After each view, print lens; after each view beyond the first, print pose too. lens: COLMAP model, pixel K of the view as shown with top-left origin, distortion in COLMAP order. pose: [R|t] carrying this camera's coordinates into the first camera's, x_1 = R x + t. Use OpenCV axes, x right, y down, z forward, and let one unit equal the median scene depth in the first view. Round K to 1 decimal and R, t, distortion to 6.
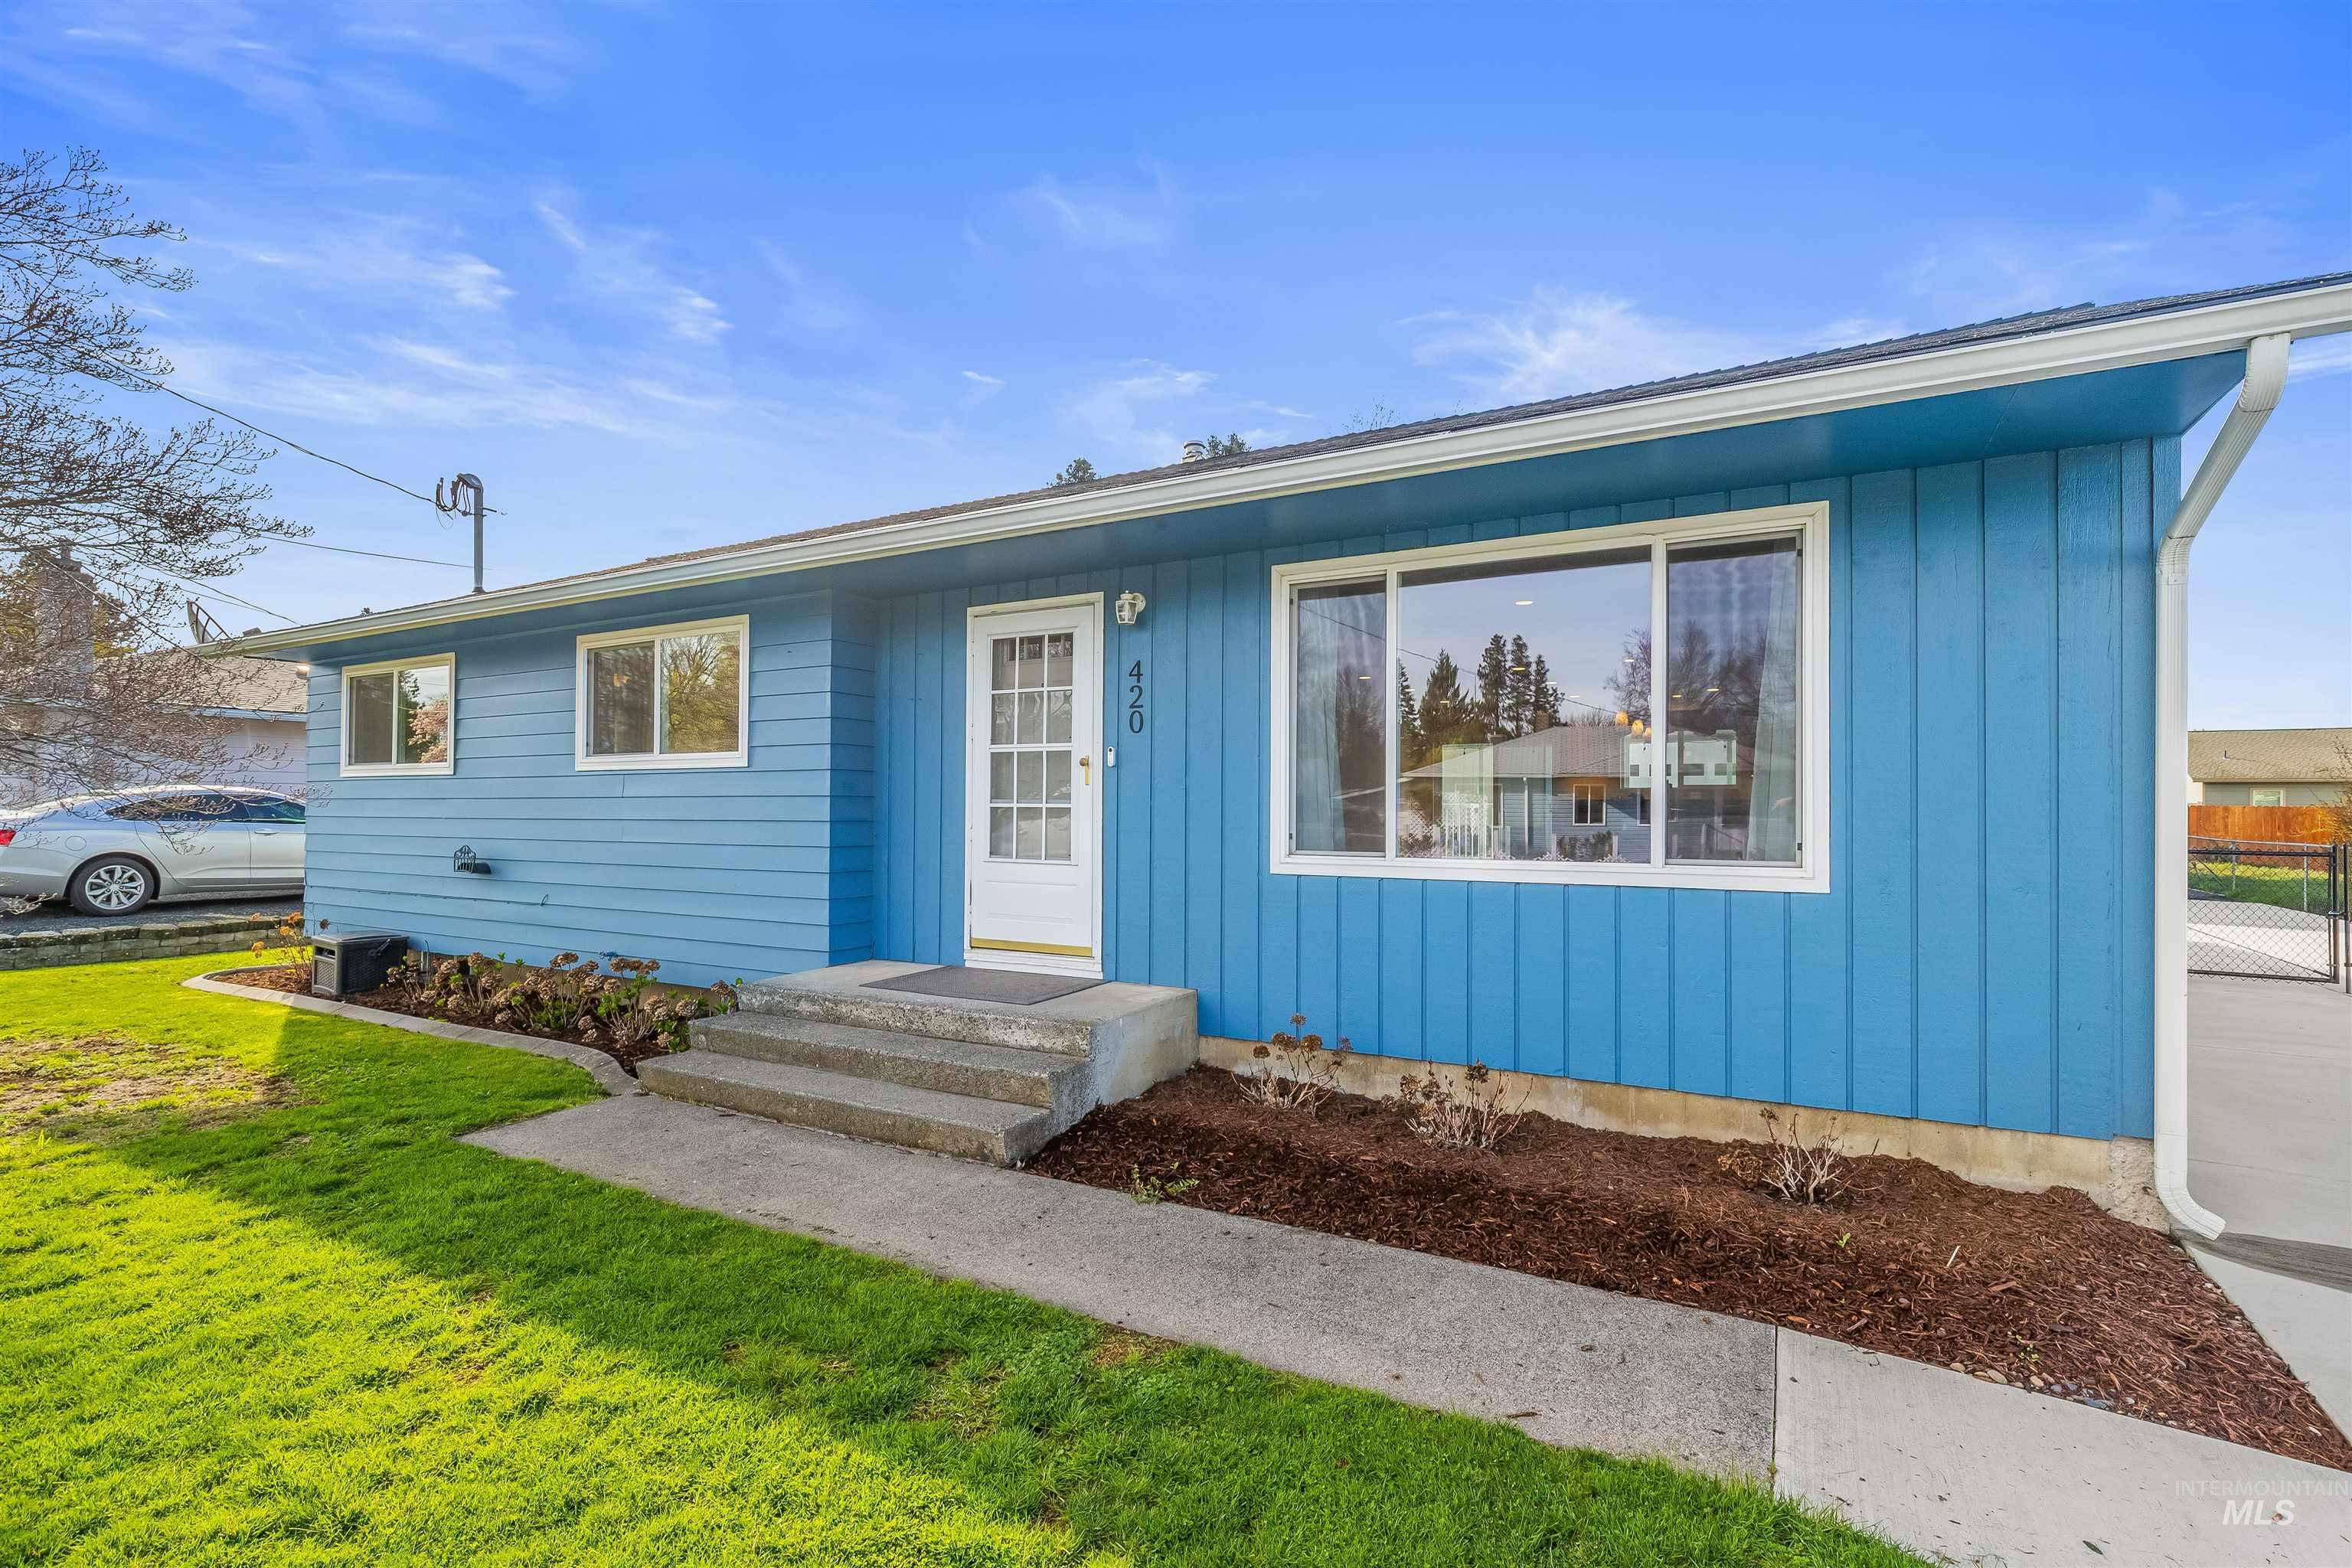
lens RADIAL K [[1075.4, 0, 1199.2], [0, 1075.4, 817.2], [0, 0, 1]] dist [-0.003209, 0.000344]
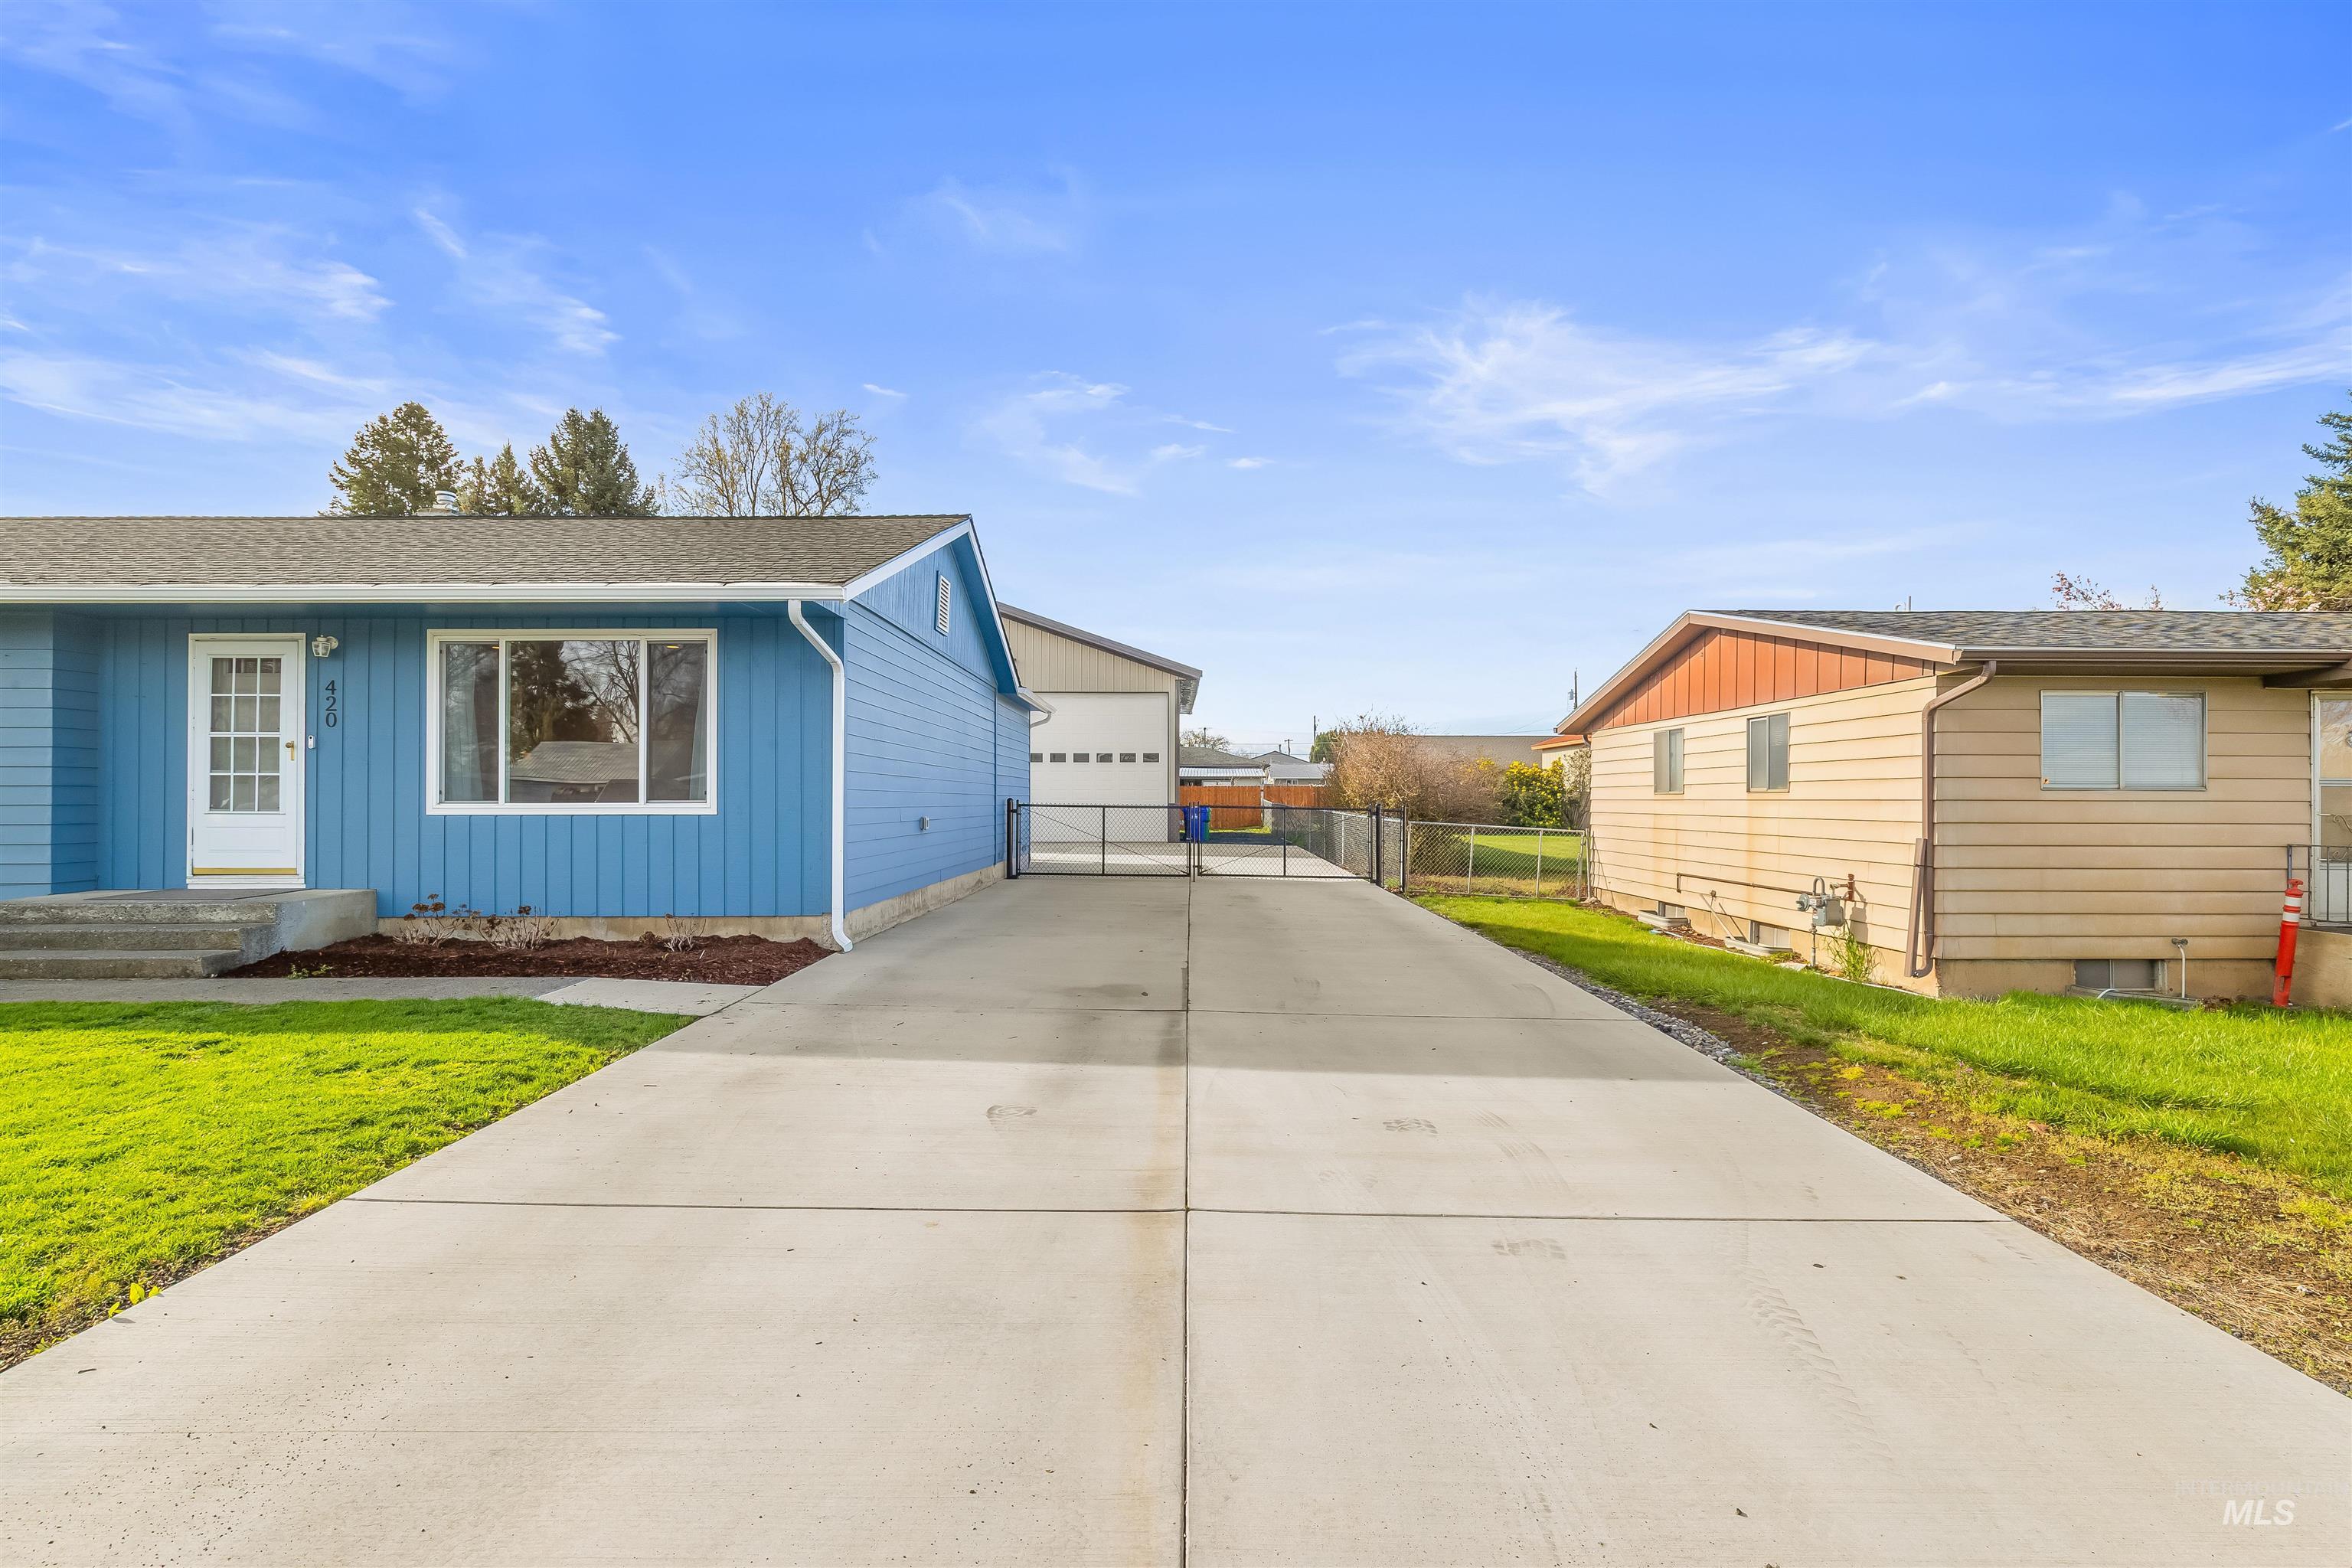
lens RADIAL K [[1072.1, 0, 1195.8], [0, 1072.1, 791.9], [0, 0, 1]] dist [-0.001733, 0.001712]
pose [[0.874662, -0.002317, 0.484728, 0.274976], [0.007174, 0.999941, -0.008167, 0.035457], [-0.484681, 0.010621, 0.874627, -0.927055]]
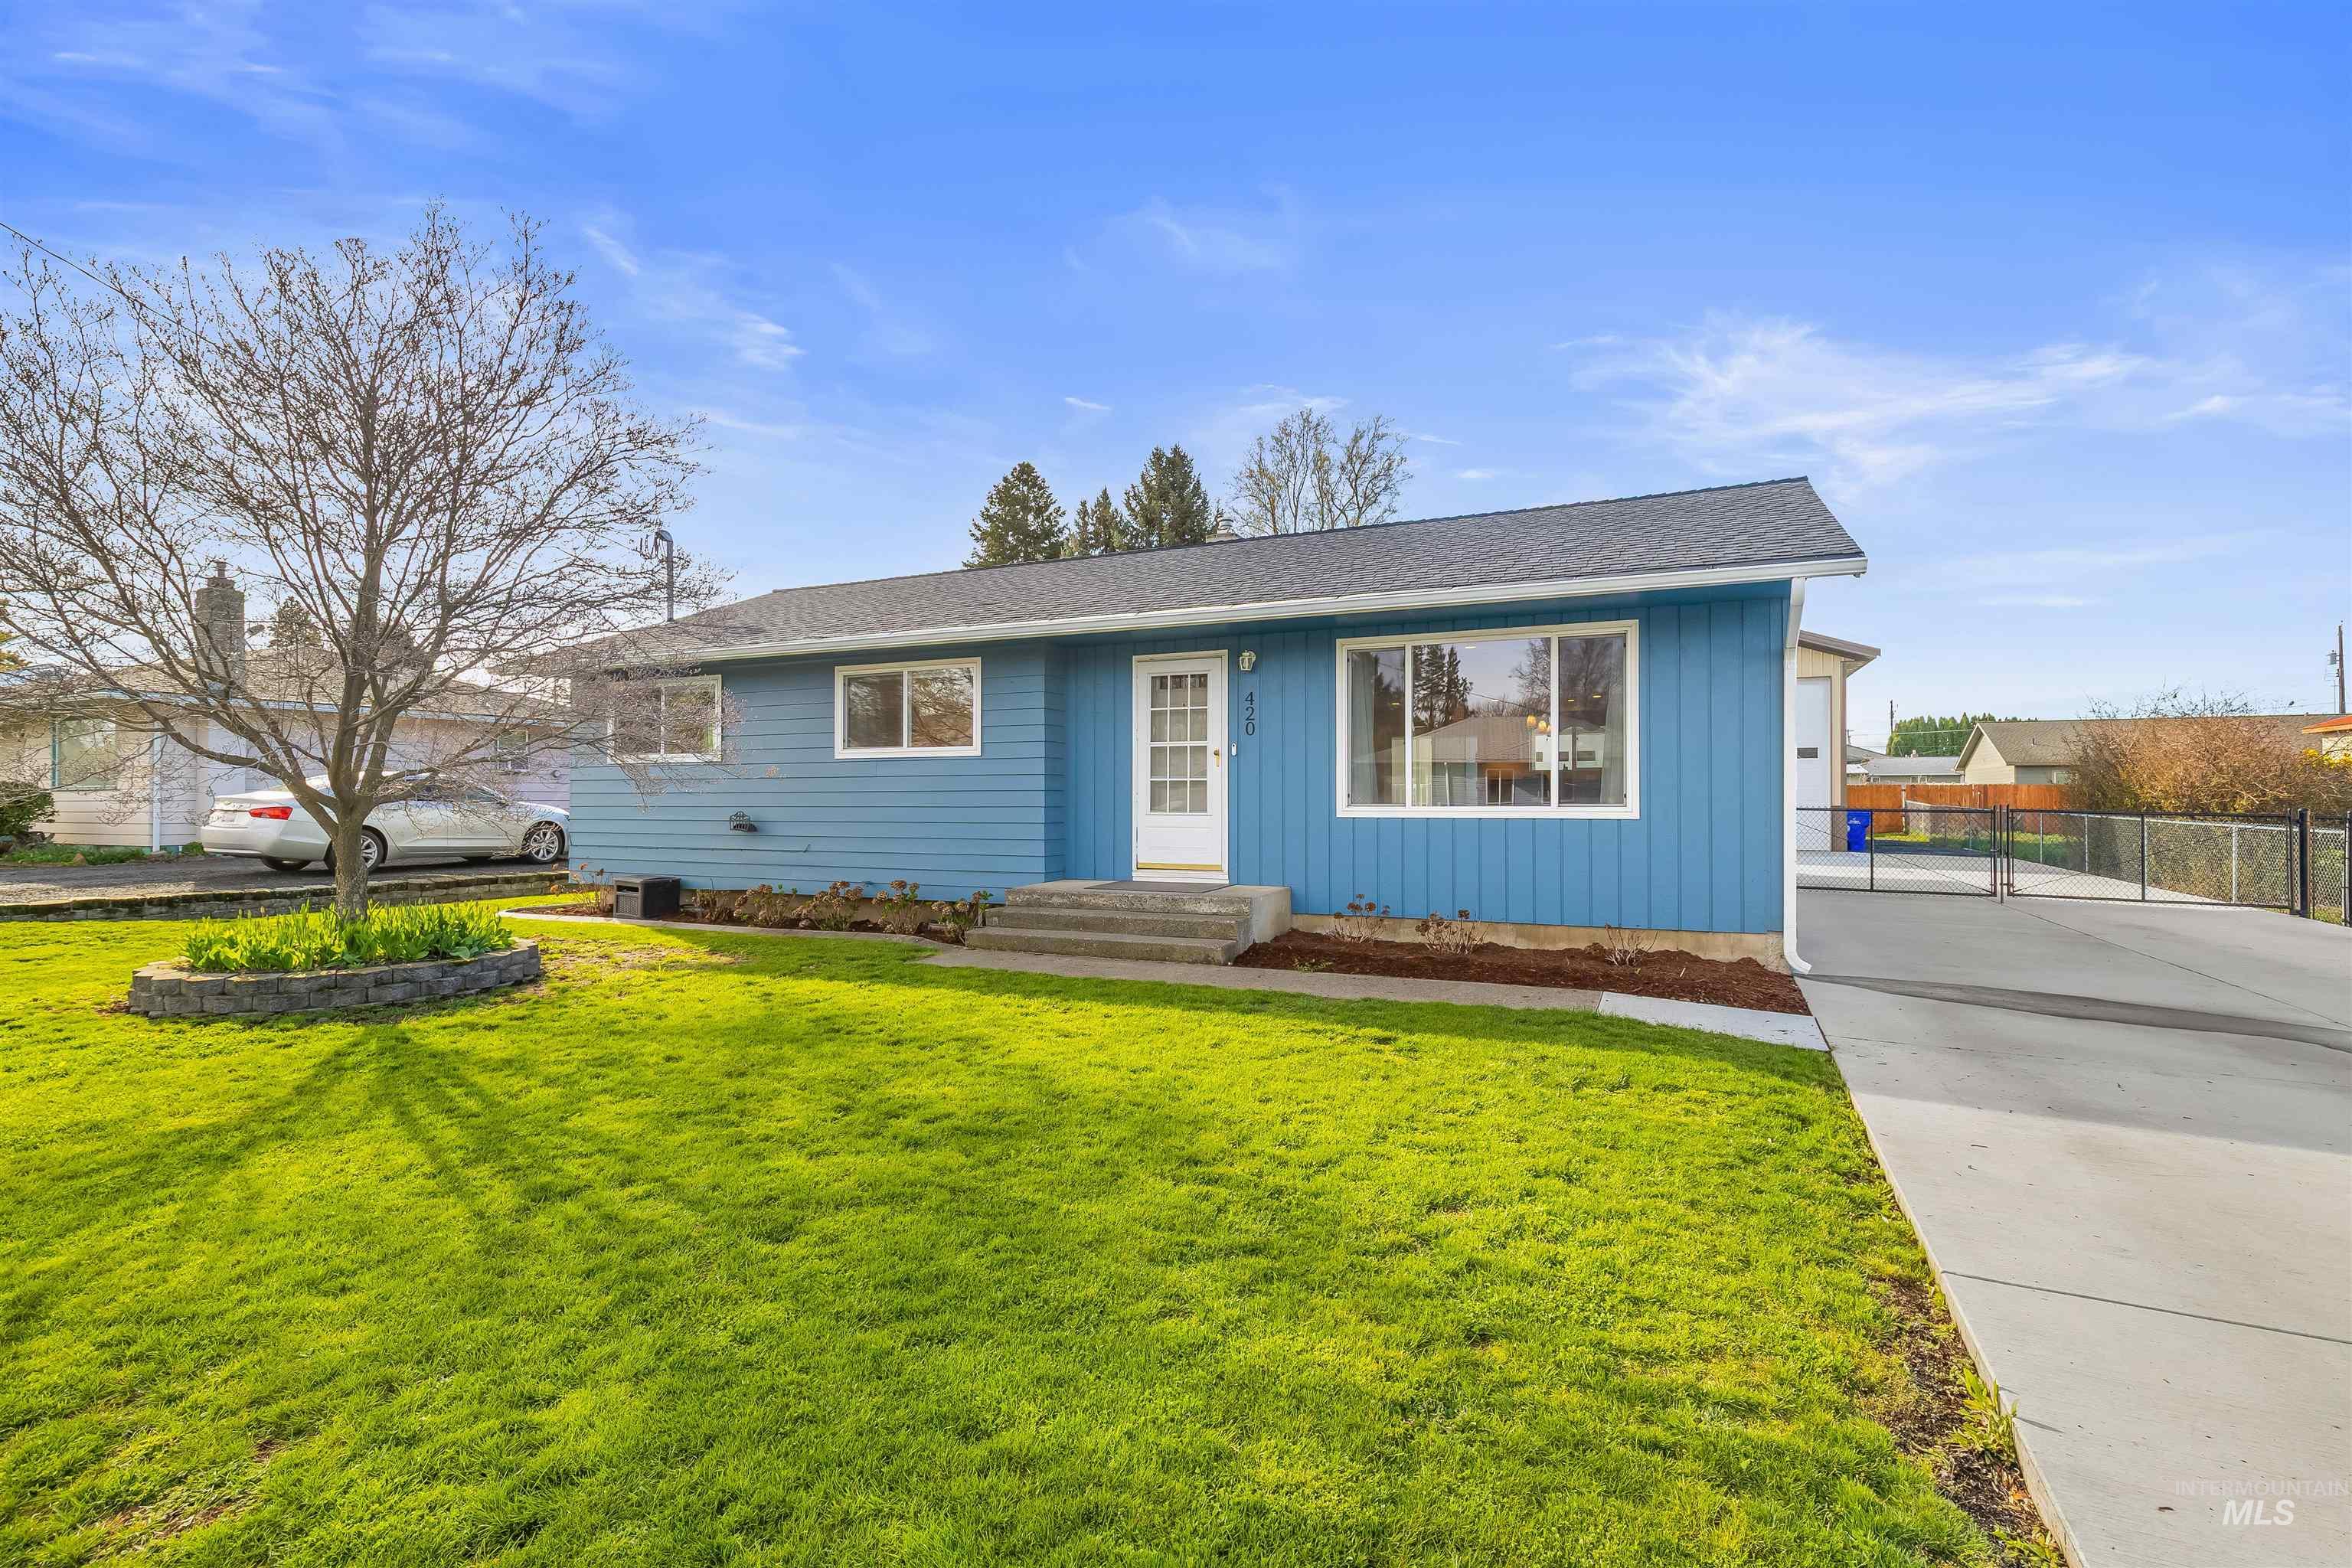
lens RADIAL K [[1084.0, 0, 1188.5], [0, 1084.0, 801.0], [0, 0, 1]] dist [-0.001810, 0.000721]
pose [[0.997355, -0.005194, 0.072494, -0.269852], [0.005456, 0.999979, -0.003419, 0.028342], [-0.072475, 0.003805, 0.997363, -0.653243]]
